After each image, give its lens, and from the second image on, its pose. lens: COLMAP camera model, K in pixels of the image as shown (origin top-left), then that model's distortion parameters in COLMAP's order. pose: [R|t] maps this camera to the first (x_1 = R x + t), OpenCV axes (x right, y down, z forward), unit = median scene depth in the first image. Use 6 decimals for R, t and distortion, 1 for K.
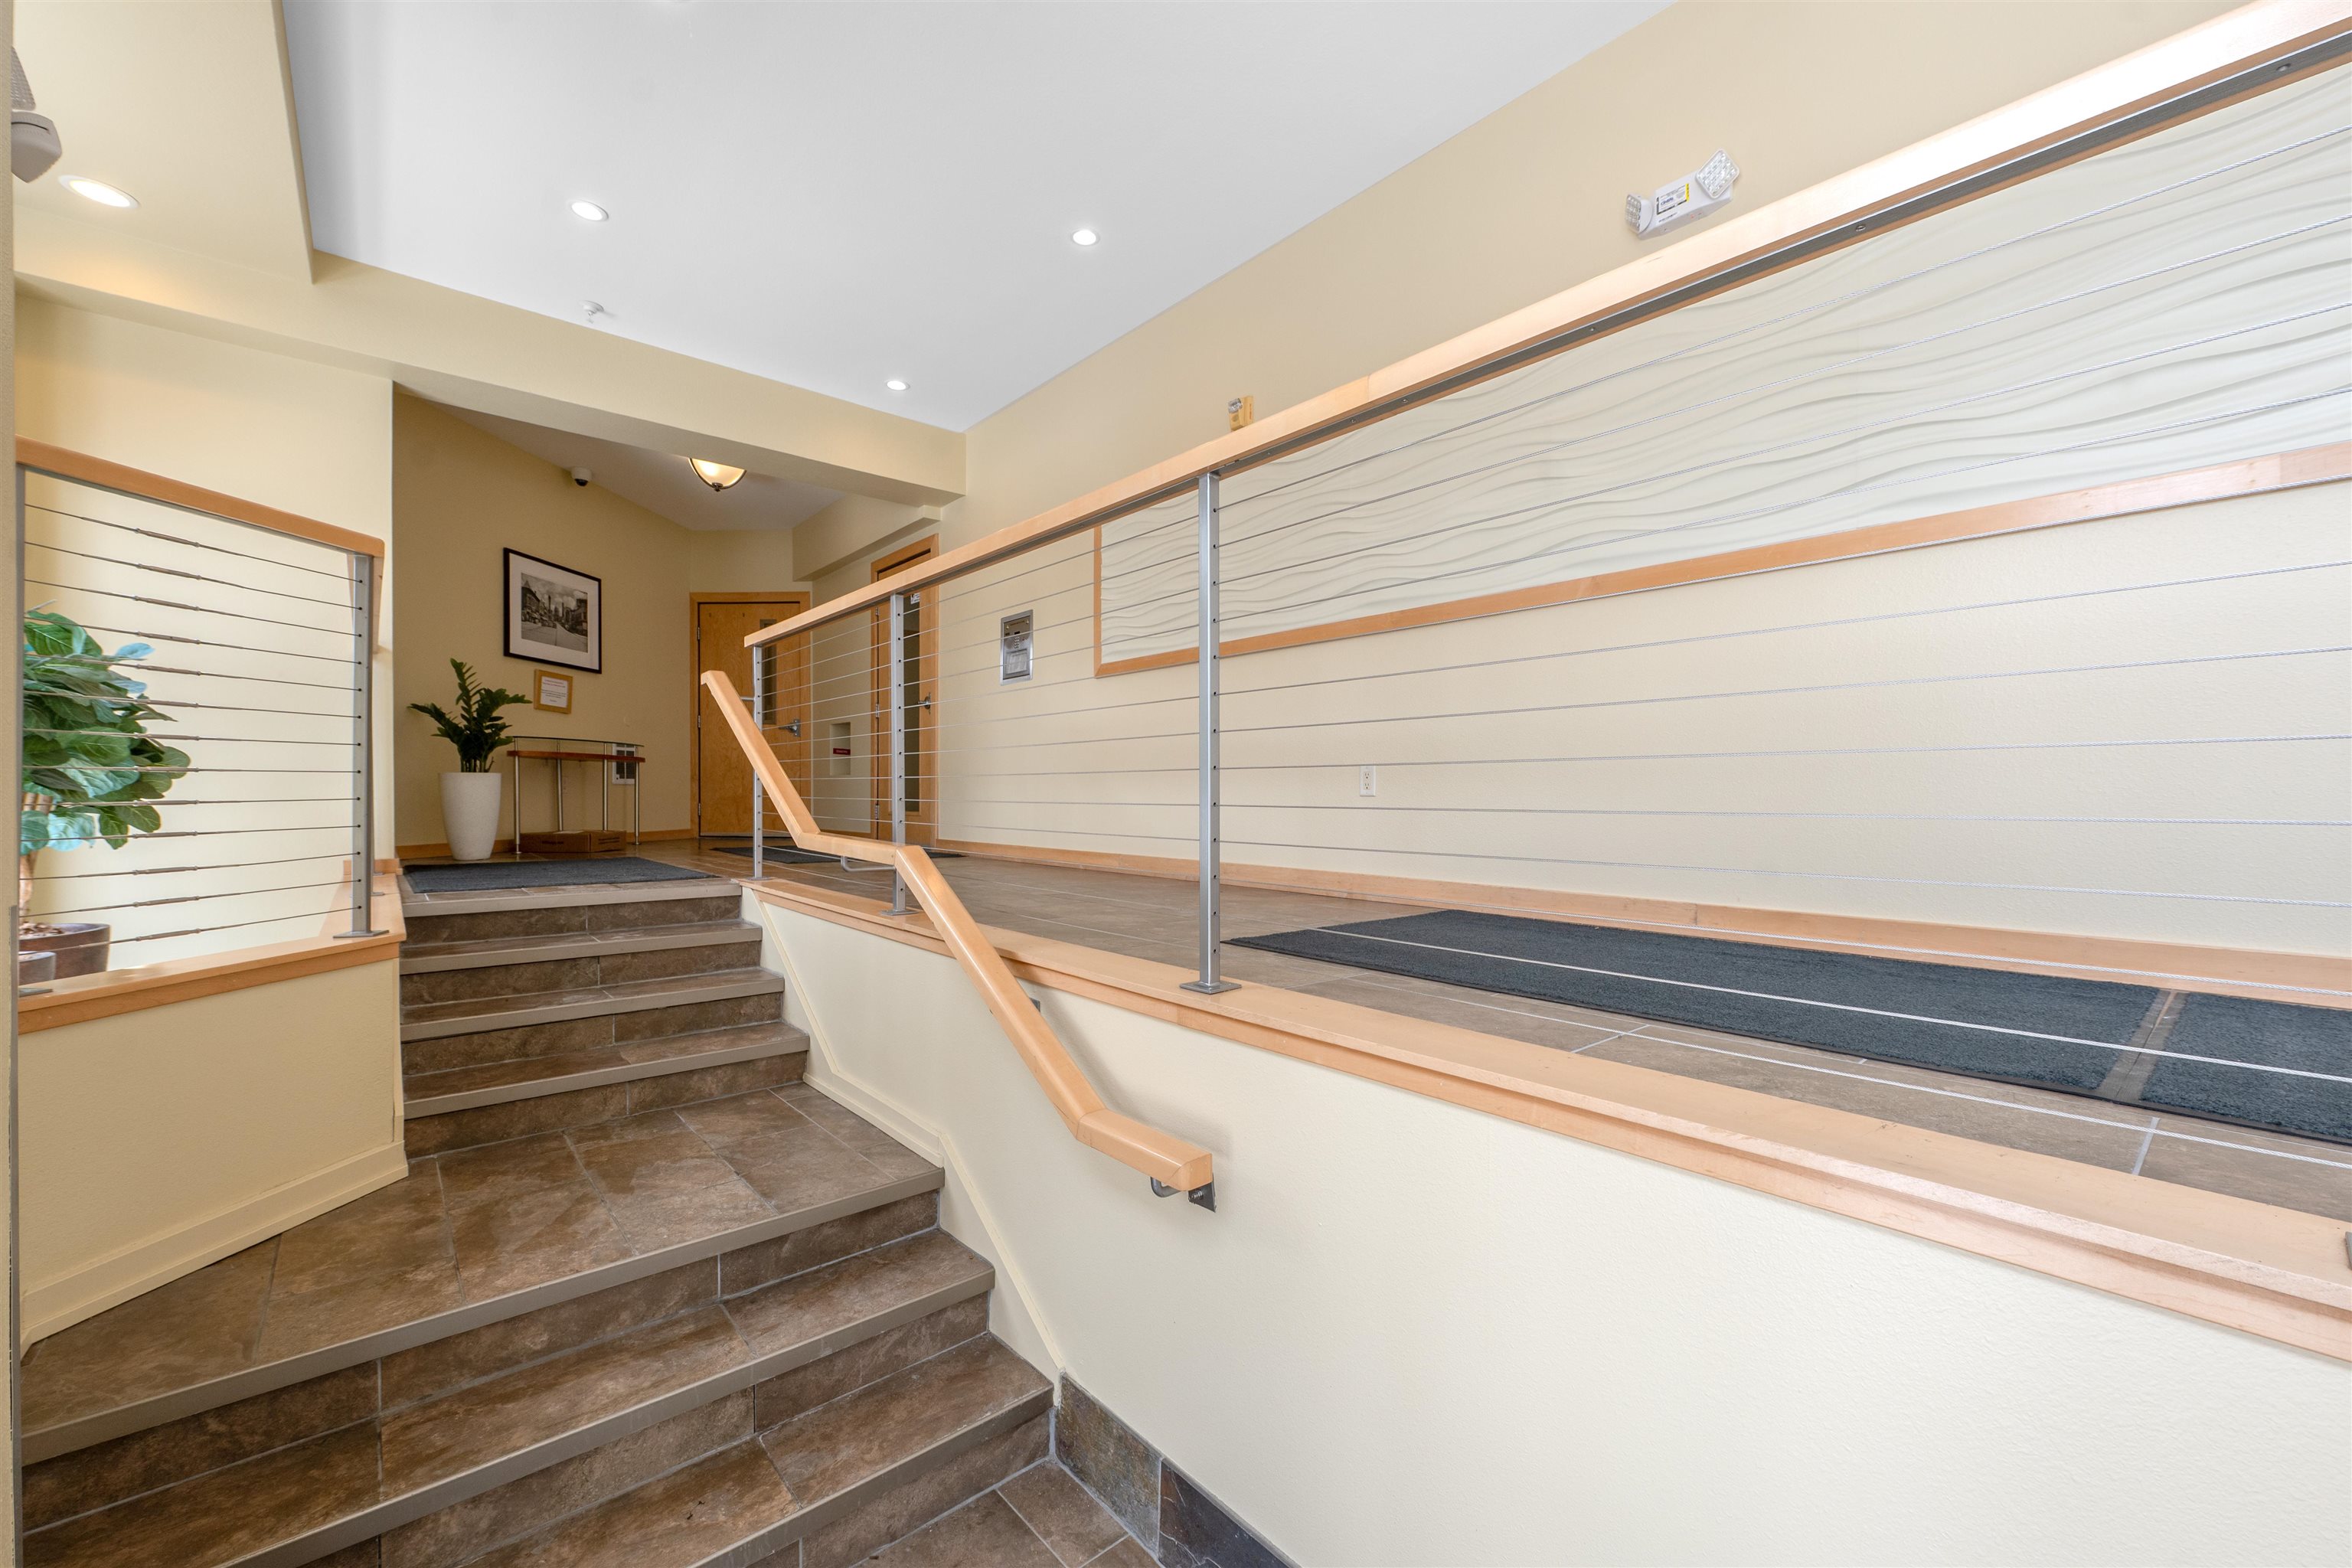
lens RADIAL K [[928.7, 0, 1186.6], [0, 928.7, 797.3], [0, 0, 1]] dist [0.001752, -0.000616]
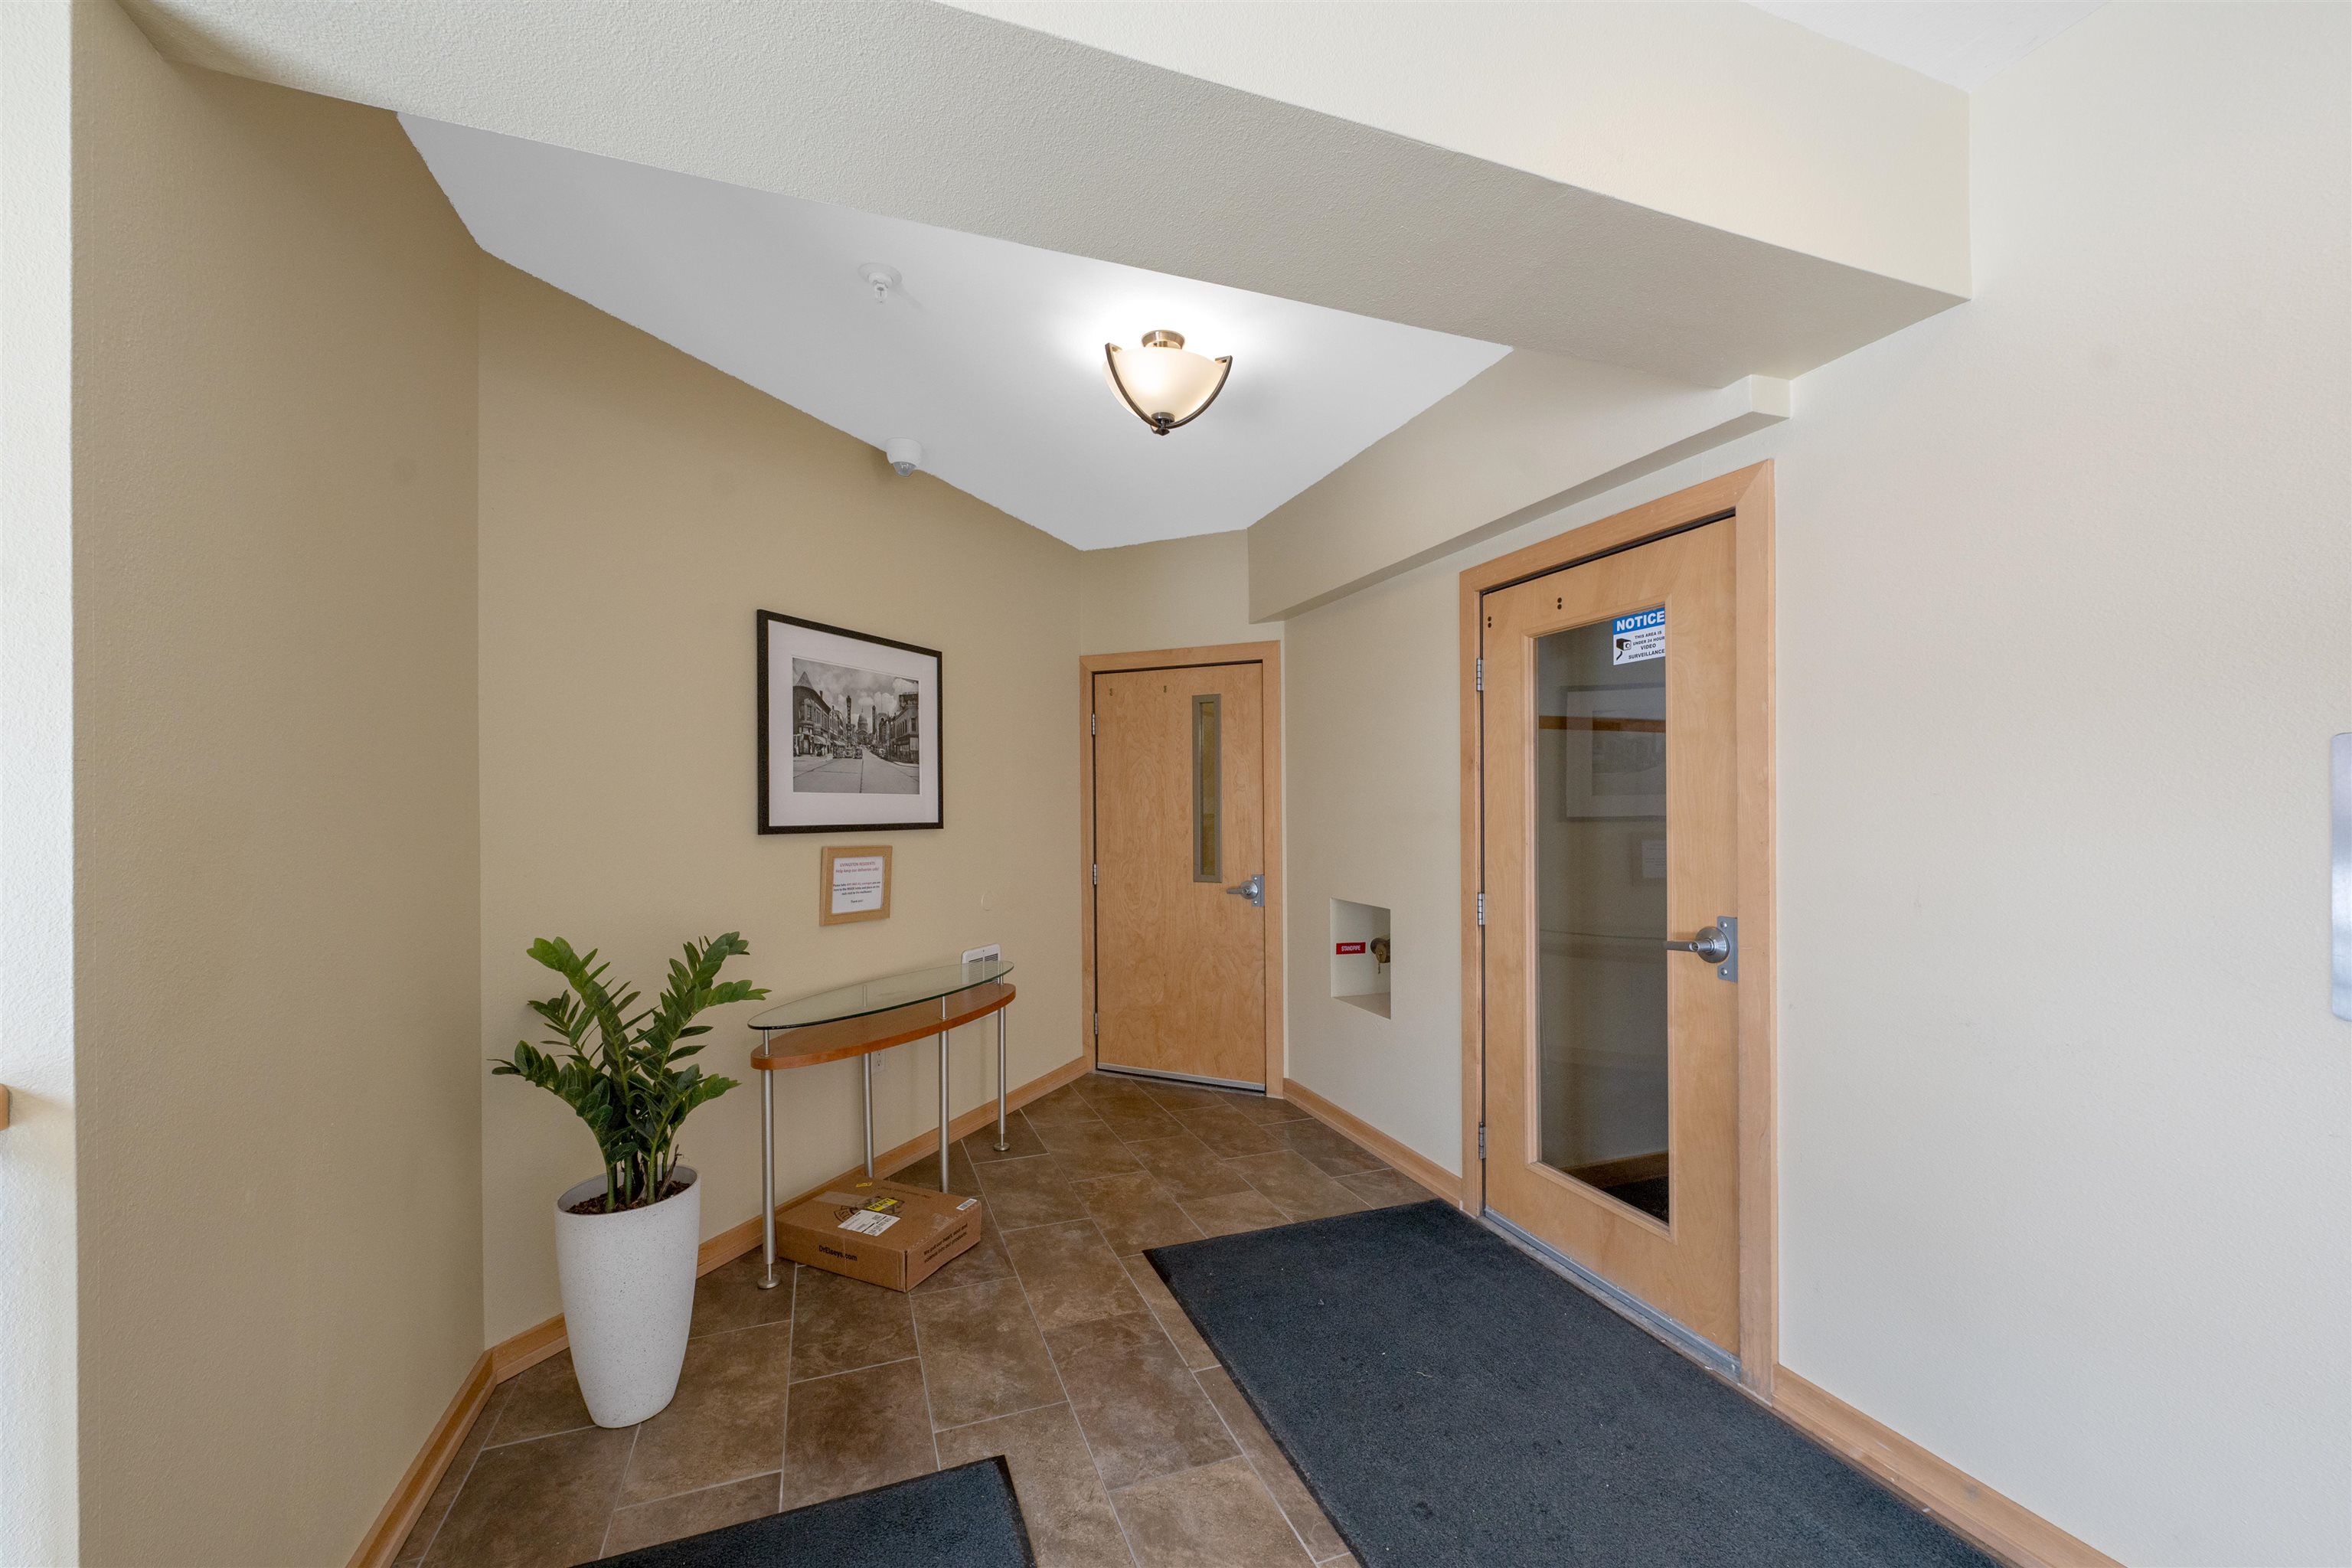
lens RADIAL K [[928.7, 0, 1166.1], [0, 928.7, 795.8], [0, 0, 1]] dist [0.001752, -0.000616]
pose [[0.934702, -0.013764, -0.355165, -0.339826], [0.008930, 0.999844, -0.015248, -0.151089], [0.355319, 0.011080, 0.934679, 0.580483]]
